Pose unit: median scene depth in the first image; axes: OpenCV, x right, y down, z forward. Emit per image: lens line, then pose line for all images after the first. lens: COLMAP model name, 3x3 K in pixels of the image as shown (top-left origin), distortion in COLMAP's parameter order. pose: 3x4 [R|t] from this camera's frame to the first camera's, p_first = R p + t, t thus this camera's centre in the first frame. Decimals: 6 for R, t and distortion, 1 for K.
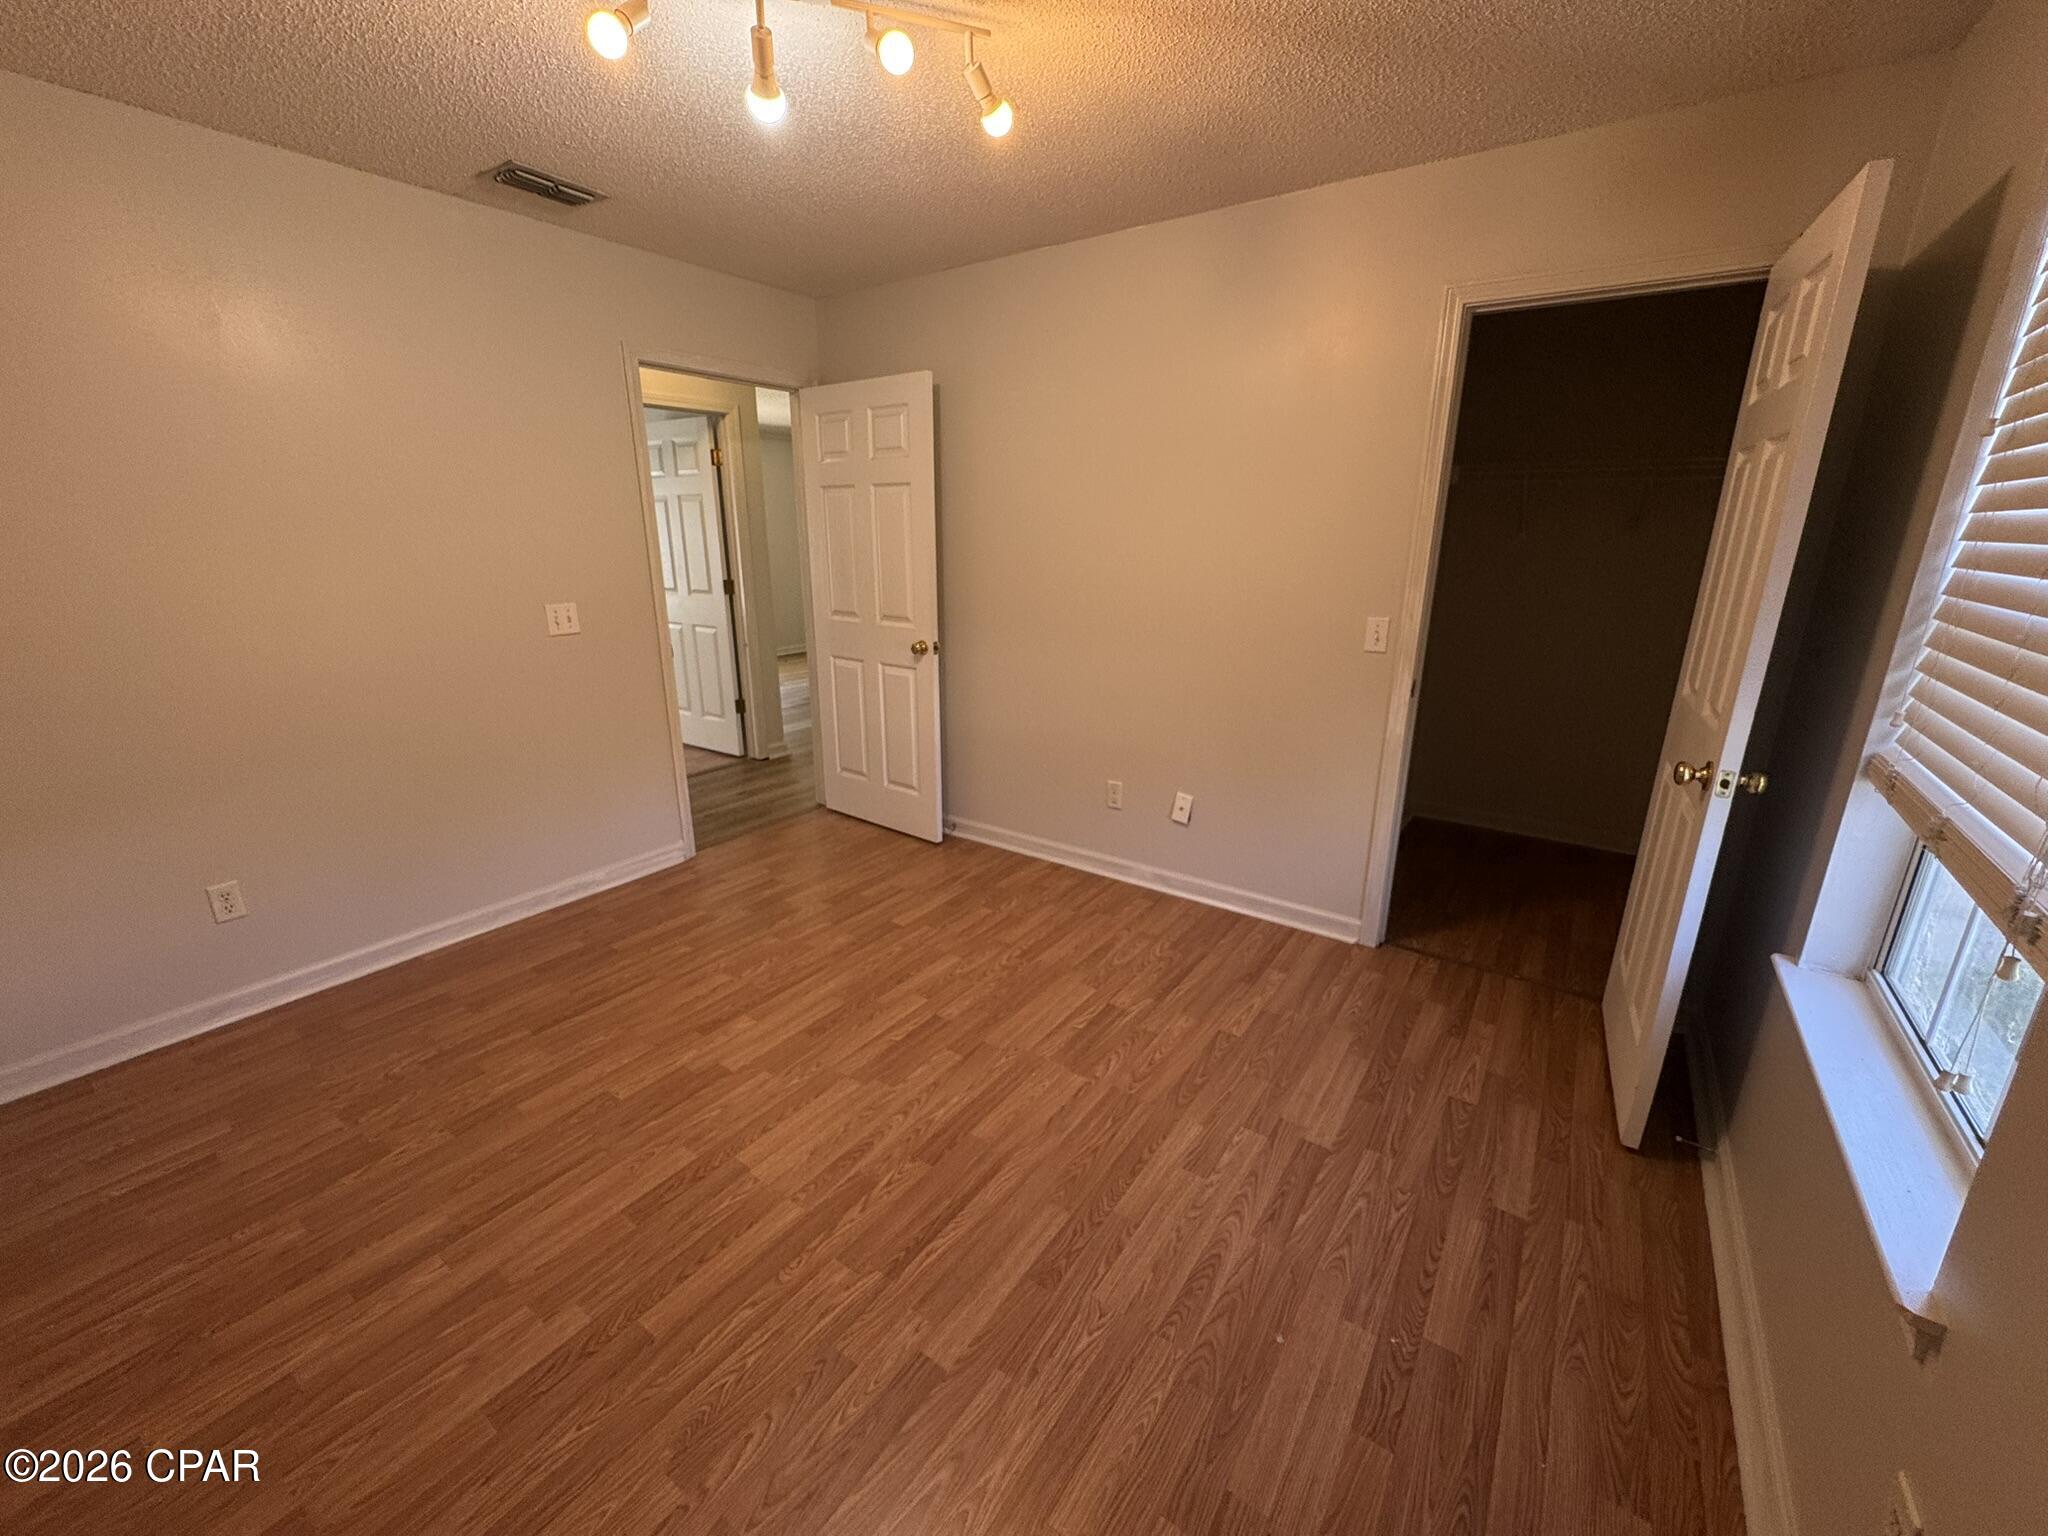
lens RADIAL K [[817.4, 0, 1021.4], [0, 817.4, 764.4], [0, 0, 1]] dist [-0.006383, -0.000021]
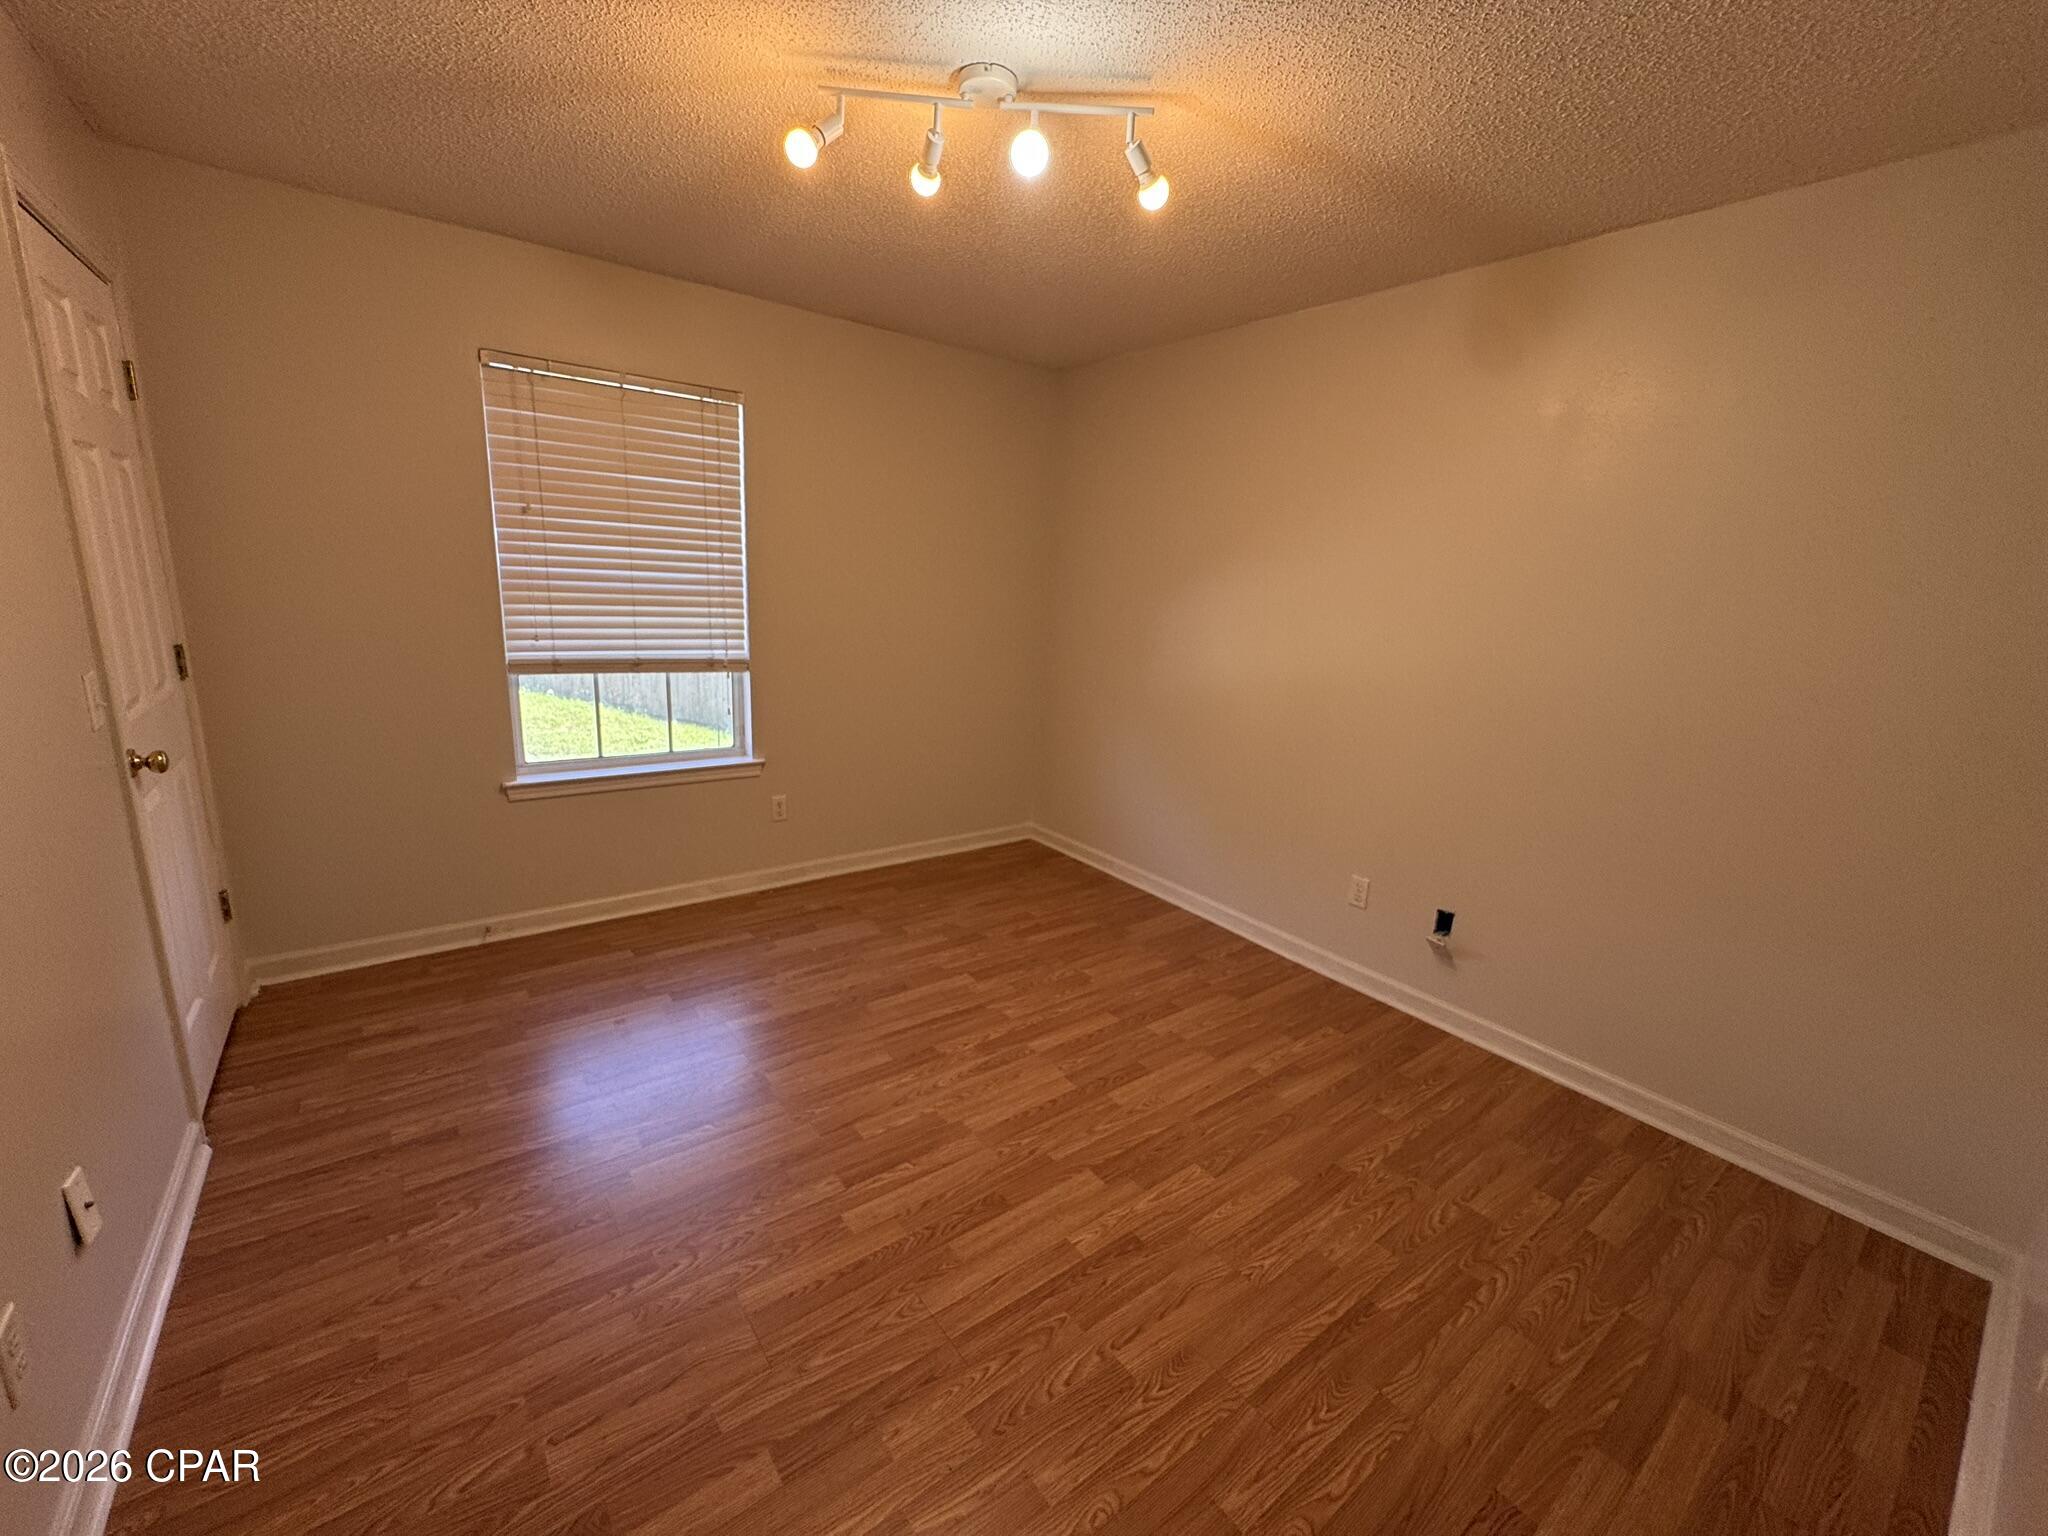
lens RADIAL K [[817.4, 0, 1025.2], [0, 817.4, 767.3], [0, 0, 1]] dist [-0.006383, -0.000021]
pose [[-0.950122, -0.121906, 0.287067, -0.508230], [0.033262, 0.875586, 0.481915, -0.475521], [-0.310101, 0.467426, -0.827859, 1.617953]]
